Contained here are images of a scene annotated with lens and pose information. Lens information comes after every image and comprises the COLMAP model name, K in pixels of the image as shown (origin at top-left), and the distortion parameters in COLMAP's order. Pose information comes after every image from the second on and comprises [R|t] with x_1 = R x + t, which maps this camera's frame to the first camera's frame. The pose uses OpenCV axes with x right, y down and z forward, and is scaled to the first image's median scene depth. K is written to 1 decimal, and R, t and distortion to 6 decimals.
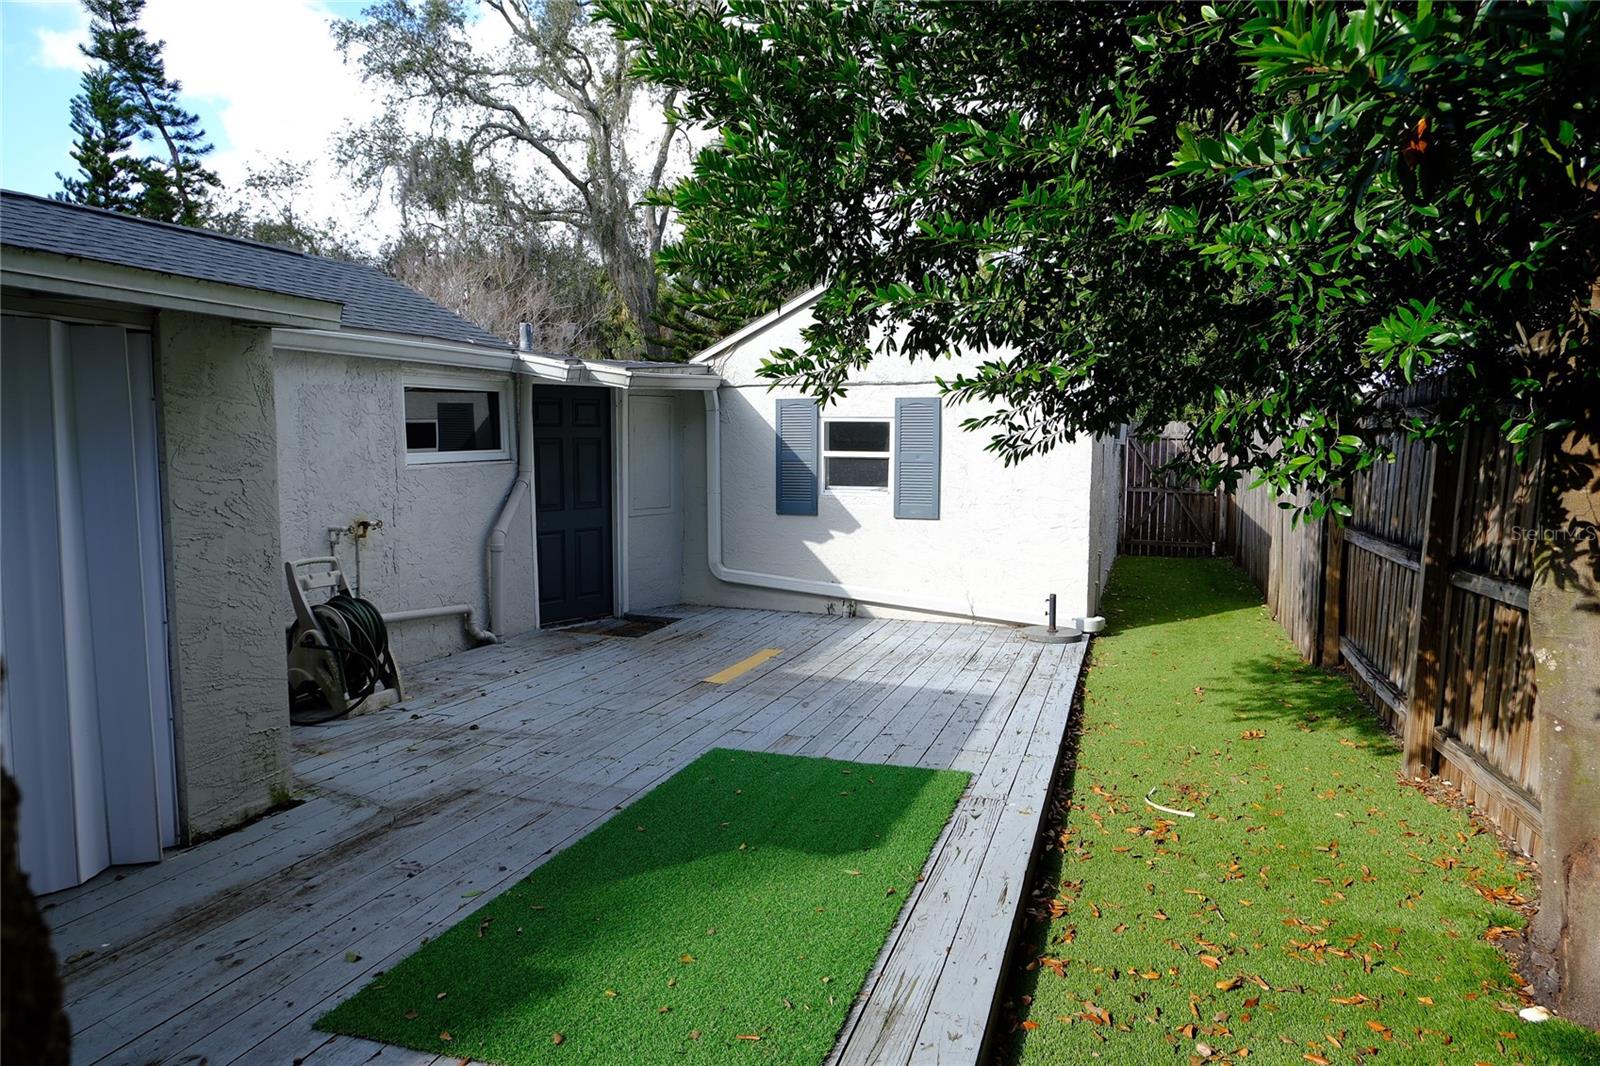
lens RADIAL K [[1000.6, 0, 805.7], [0, 1000.6, 514.7], [0, 0, 1]] dist [-0.009437, -0.001066]
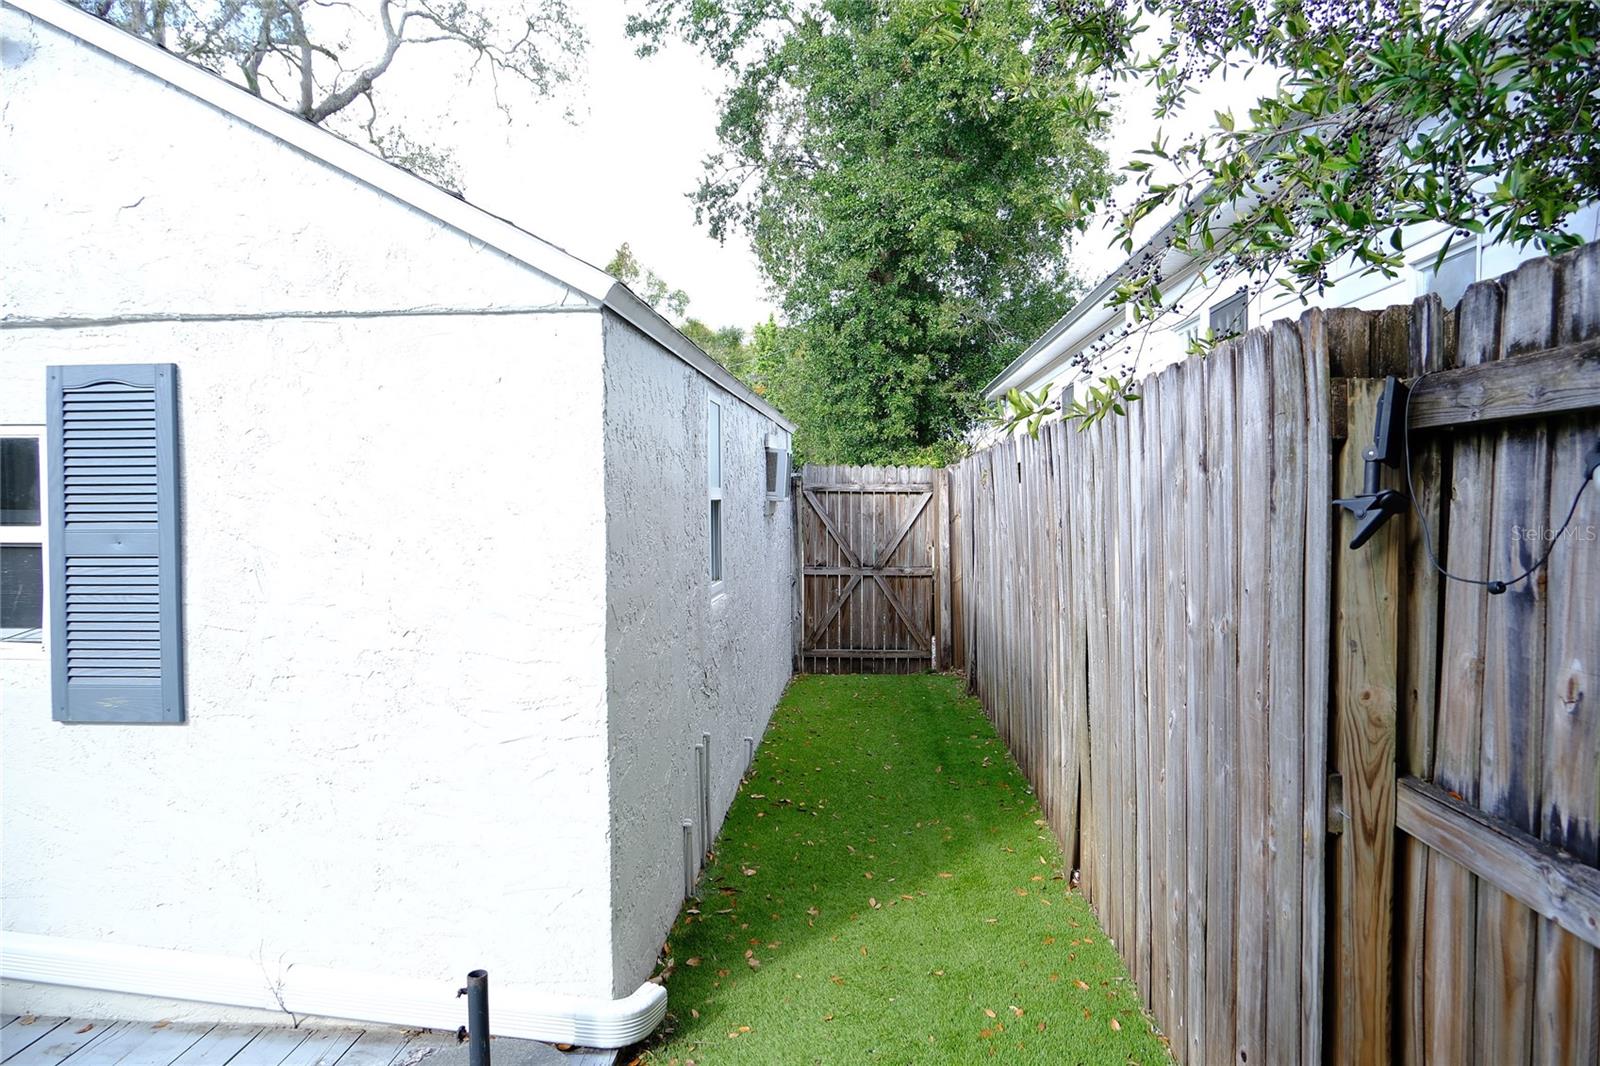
lens RADIAL K [[1000.6, 0, 805.7], [0, 1000.6, 514.7], [0, 0, 1]] dist [-0.009437, -0.001066]
pose [[0.963826, -0.017041, 0.265986, 0.152391], [0.034027, 0.997655, -0.059382, -0.023656], [-0.264350, 0.066284, 0.962146, 0.380075]]
